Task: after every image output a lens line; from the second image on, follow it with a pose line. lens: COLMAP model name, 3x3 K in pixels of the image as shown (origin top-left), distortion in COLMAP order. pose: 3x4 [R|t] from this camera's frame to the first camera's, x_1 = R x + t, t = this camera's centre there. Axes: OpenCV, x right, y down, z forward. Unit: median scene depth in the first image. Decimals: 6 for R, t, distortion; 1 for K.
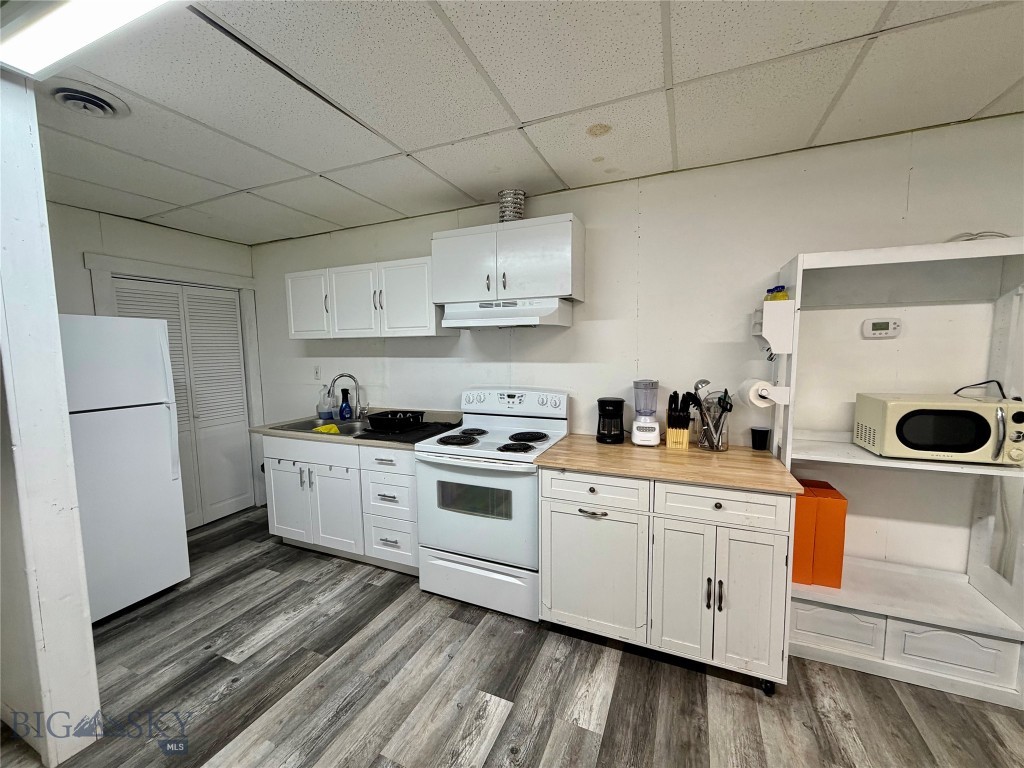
lens RADIAL K [[408.0, 0, 510.3], [0, 408.0, 383.7], [0, 0, 1]] dist [-0.001218, 0.000284]
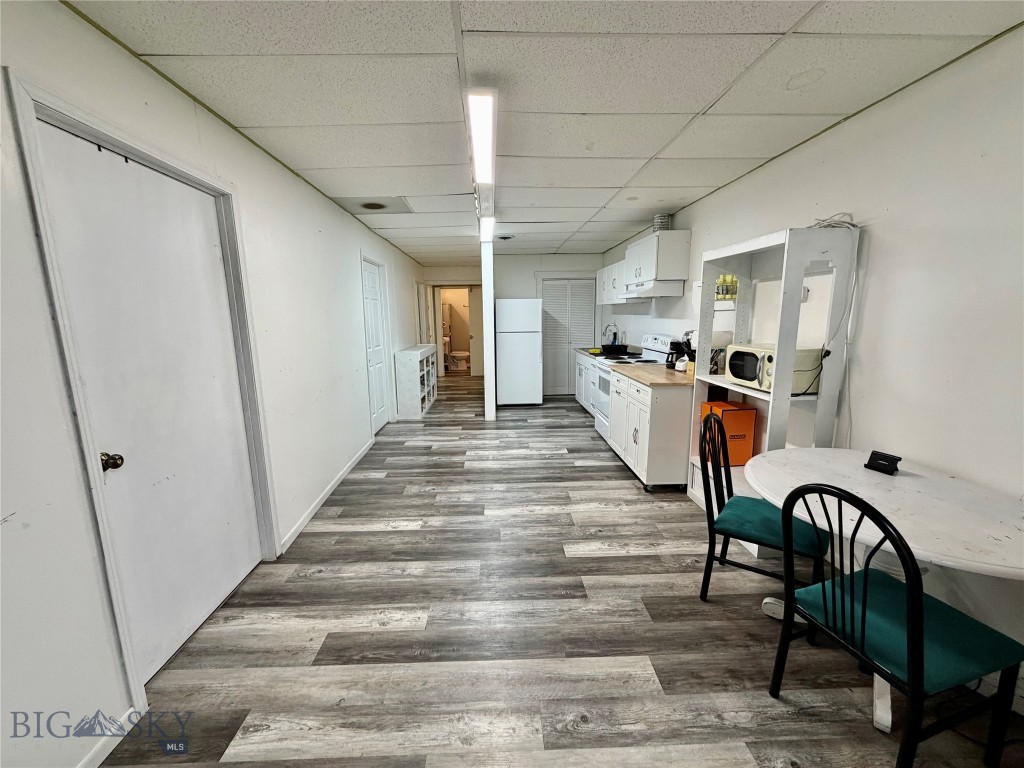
lens RADIAL K [[408.0, 0, 507.9], [0, 408.0, 386.6], [0, 0, 1]] dist [-0.001218, 0.000284]
pose [[0.437753, 0.167492, -0.883356, 1.468562], [-0.077435, 0.985868, 0.148556, 0.025708], [0.895754, 0.003372, 0.444537, -0.334481]]
